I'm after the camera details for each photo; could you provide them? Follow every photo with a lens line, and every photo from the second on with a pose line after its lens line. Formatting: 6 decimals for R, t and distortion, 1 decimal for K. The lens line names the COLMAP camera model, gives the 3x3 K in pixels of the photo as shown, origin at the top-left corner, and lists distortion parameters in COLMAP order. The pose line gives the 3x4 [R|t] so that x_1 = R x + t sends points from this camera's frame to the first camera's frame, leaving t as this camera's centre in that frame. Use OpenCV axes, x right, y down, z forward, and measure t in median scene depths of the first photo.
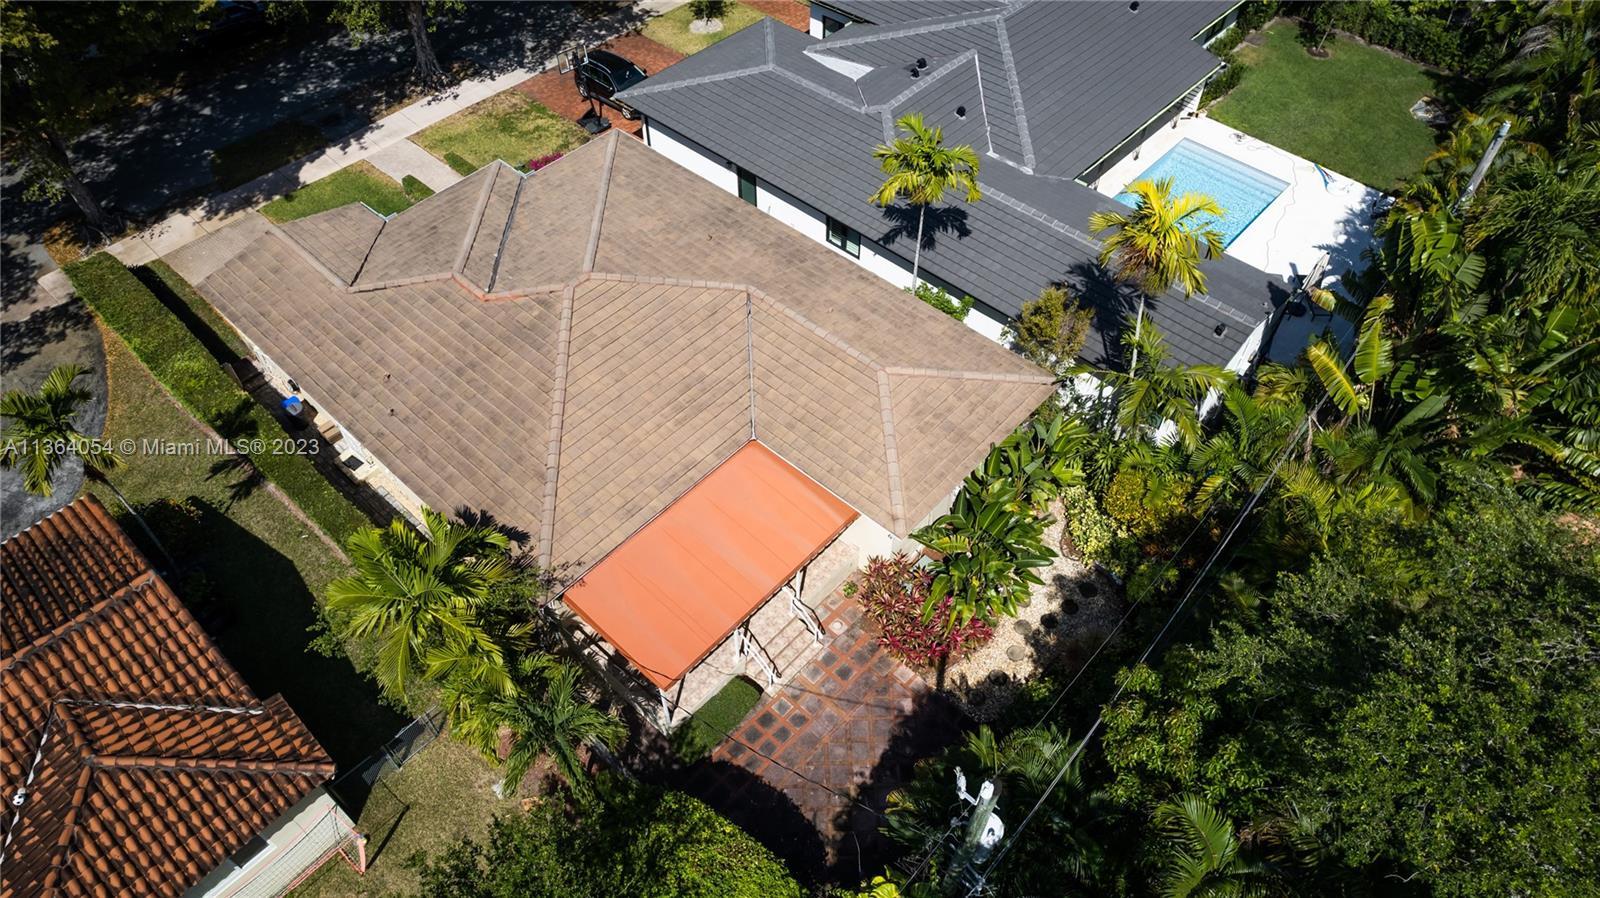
lens RADIAL K [[1019.6, 0, 800.0], [0, 1019.6, 449.0], [0, 0, 1]] dist [-0.062342, 0.060078]
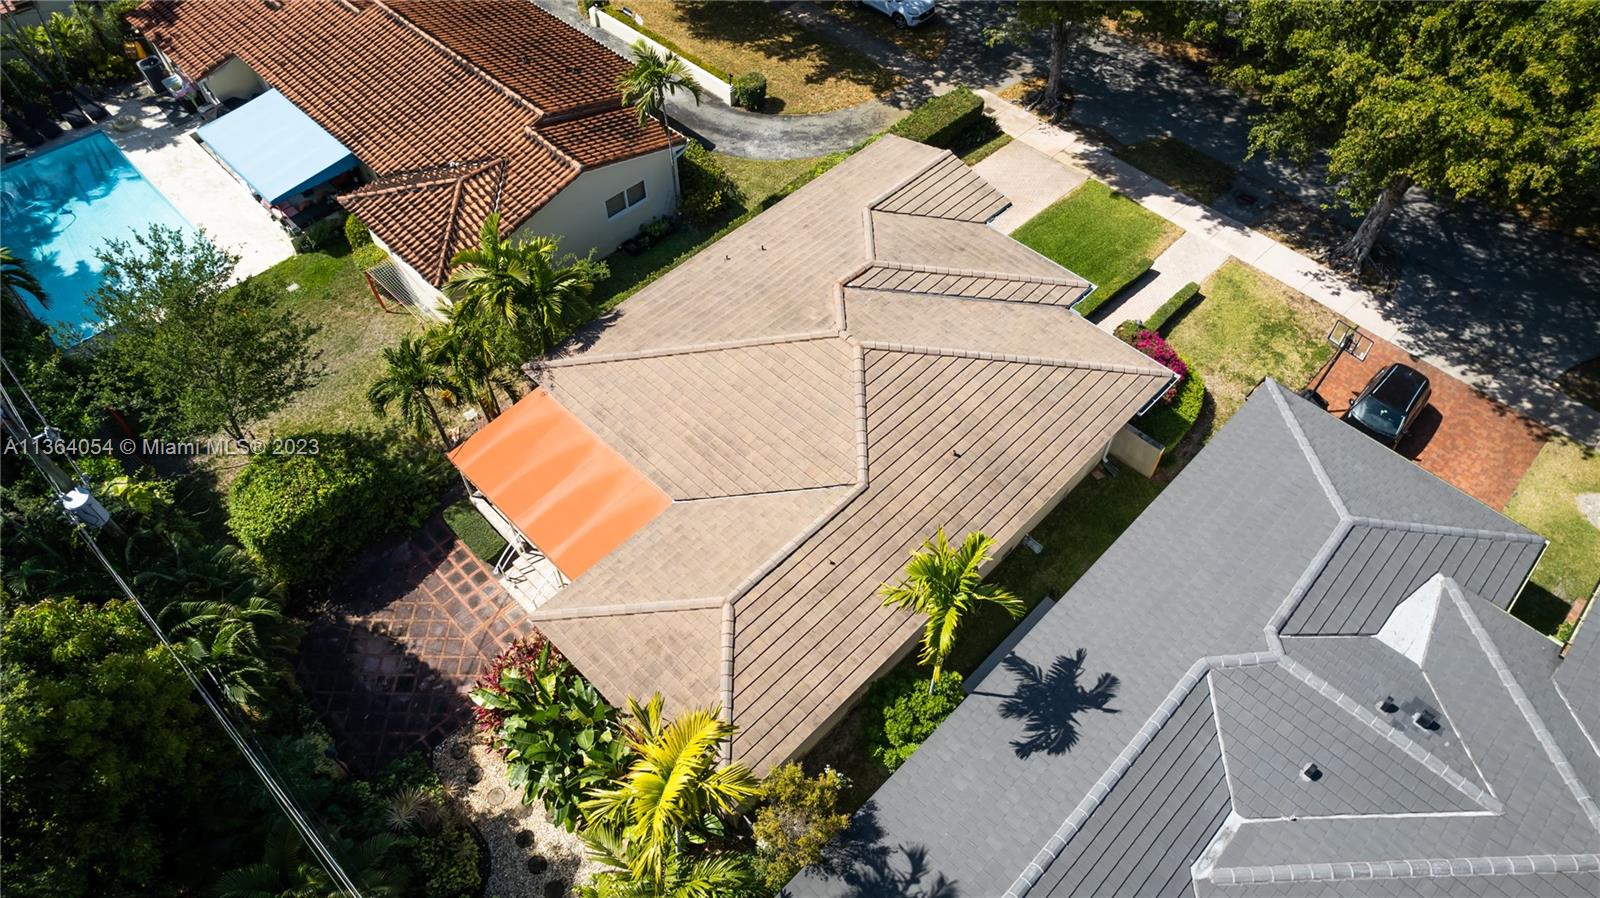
lens RADIAL K [[1036.6, 0, 800.0], [0, 1036.6, 449.0], [0, 0, 1]] dist [-0.060124, 0.027466]
pose [[-0.041354, 0.779151, -0.625471, 0.414421], [-0.765439, 0.377647, 0.521044, -0.497021], [0.642179, 0.500307, 0.580775, 0.326288]]
